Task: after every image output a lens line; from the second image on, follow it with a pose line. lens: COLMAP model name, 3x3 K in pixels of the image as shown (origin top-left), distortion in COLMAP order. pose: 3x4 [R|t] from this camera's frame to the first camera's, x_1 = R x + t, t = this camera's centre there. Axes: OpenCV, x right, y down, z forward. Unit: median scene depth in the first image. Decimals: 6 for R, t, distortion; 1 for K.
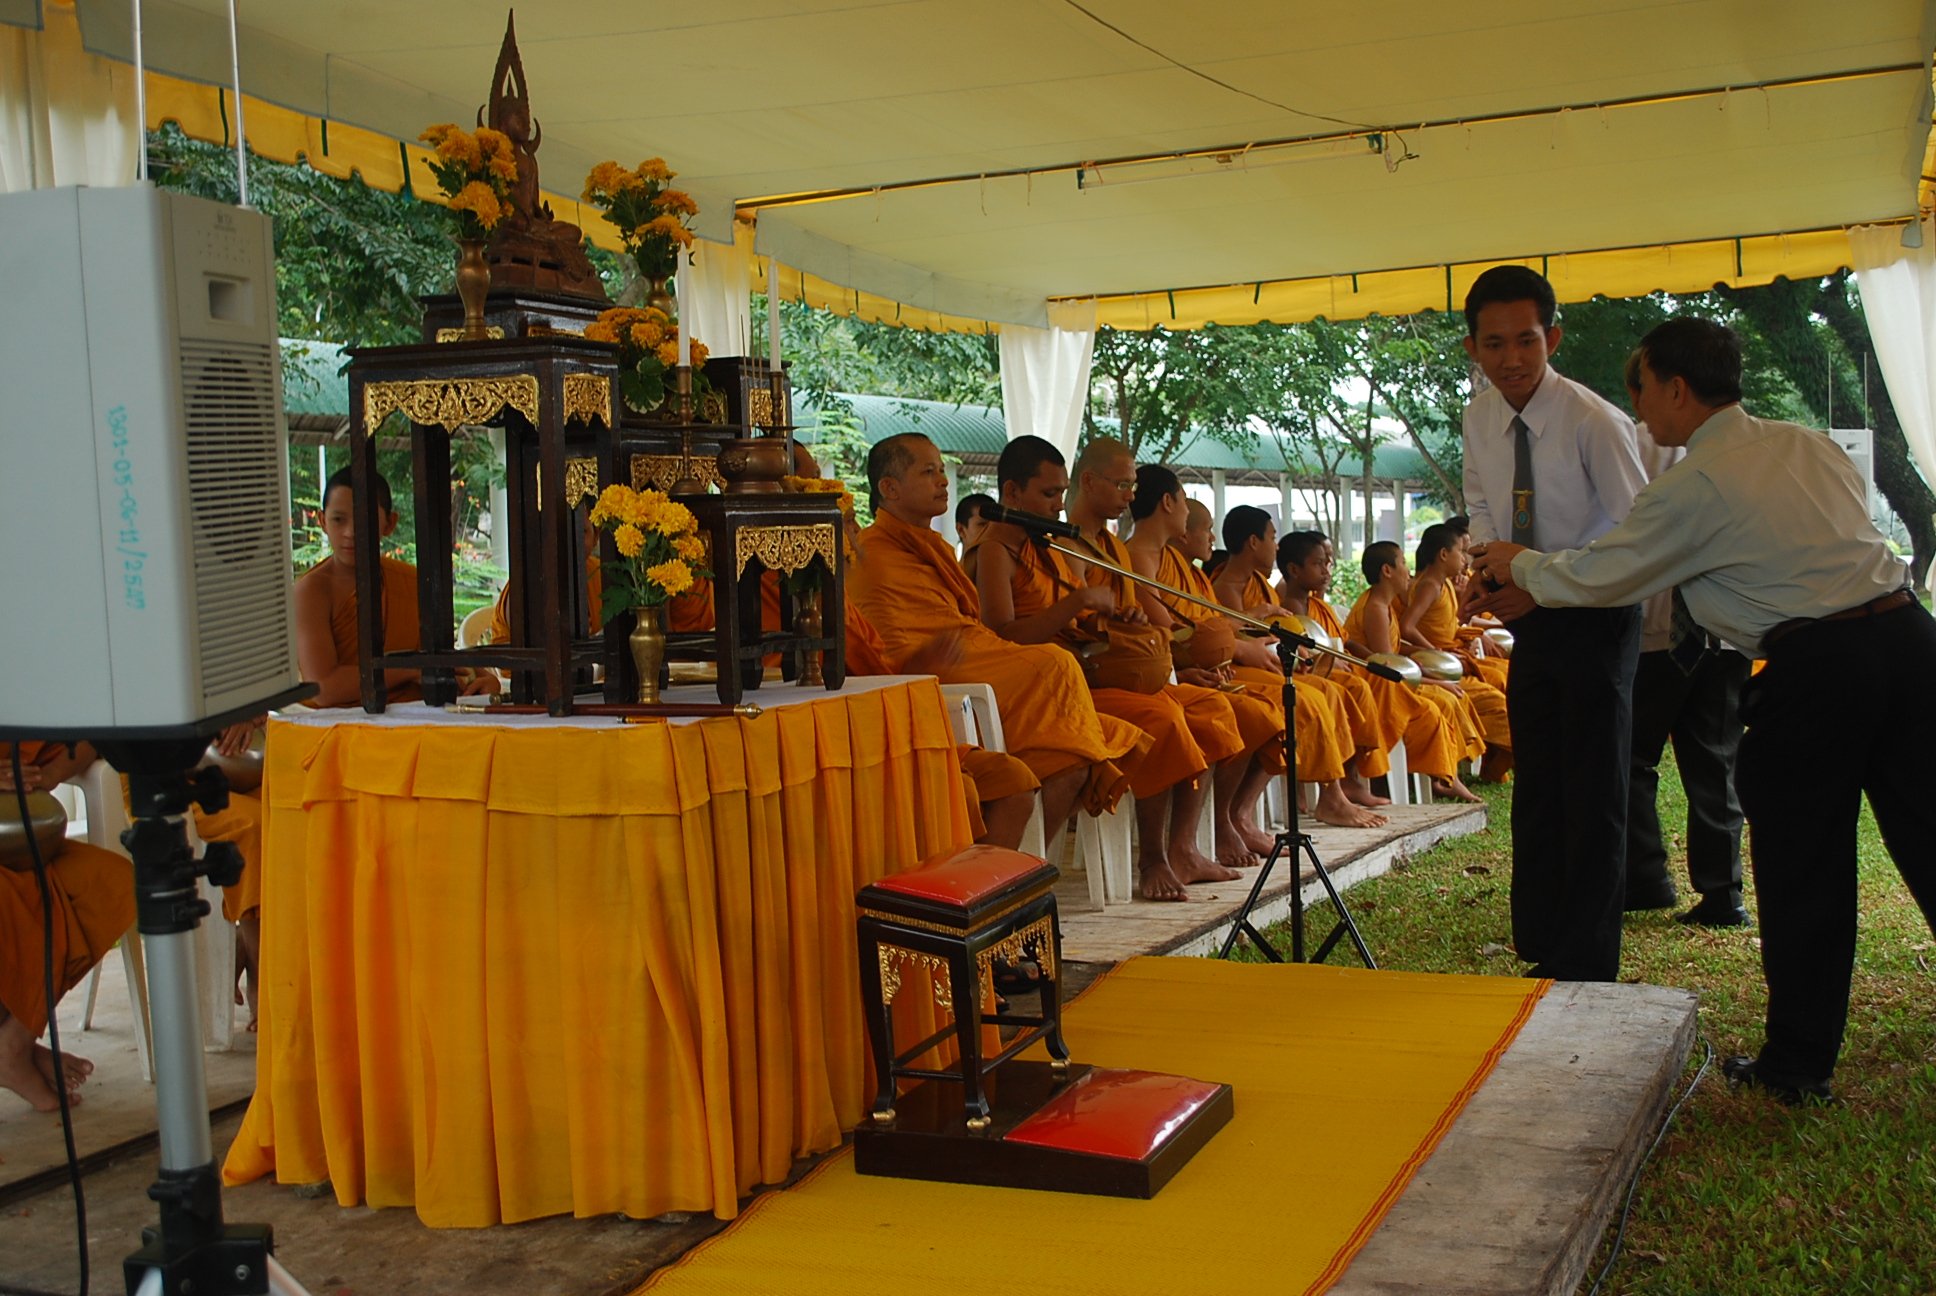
lens RADIAL K [[2402.6, 0, 968.0], [0, 2402.6, 648.0], [0, 0, 1]] dist [-0.032901, 0.007550]
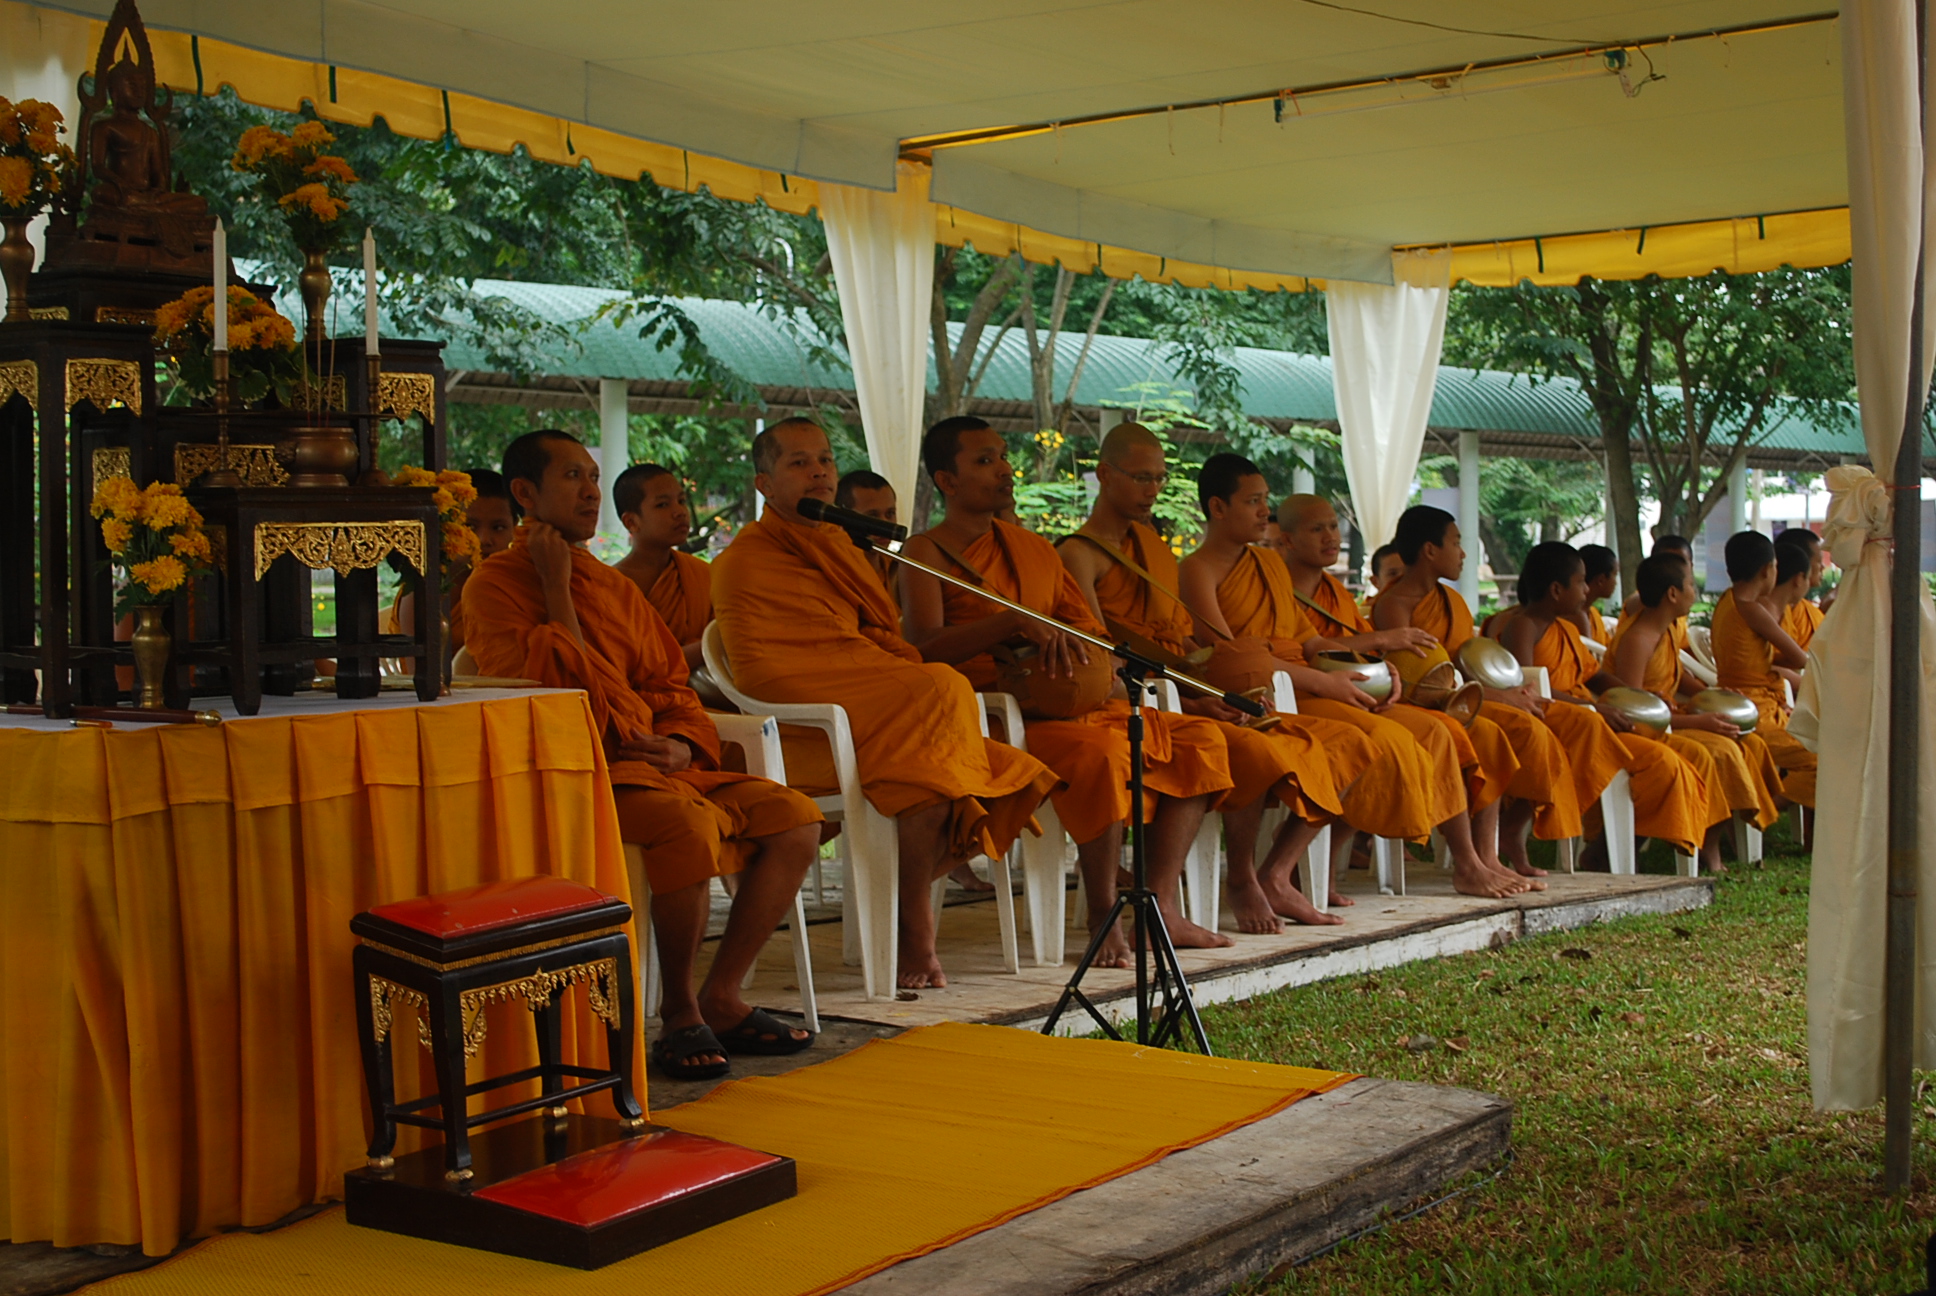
lens RADIAL K [[2950.4, 0, 968.0], [0, 2950.4, 648.0], [0, 0, 1]] dist [-0.016945, 0.074188]
pose [[0.971647, 0.027519, -0.234831, 0.409594], [-0.028821, 0.999582, -0.002112, -0.006585], [0.234674, 0.008820, 0.972034, -0.047471]]
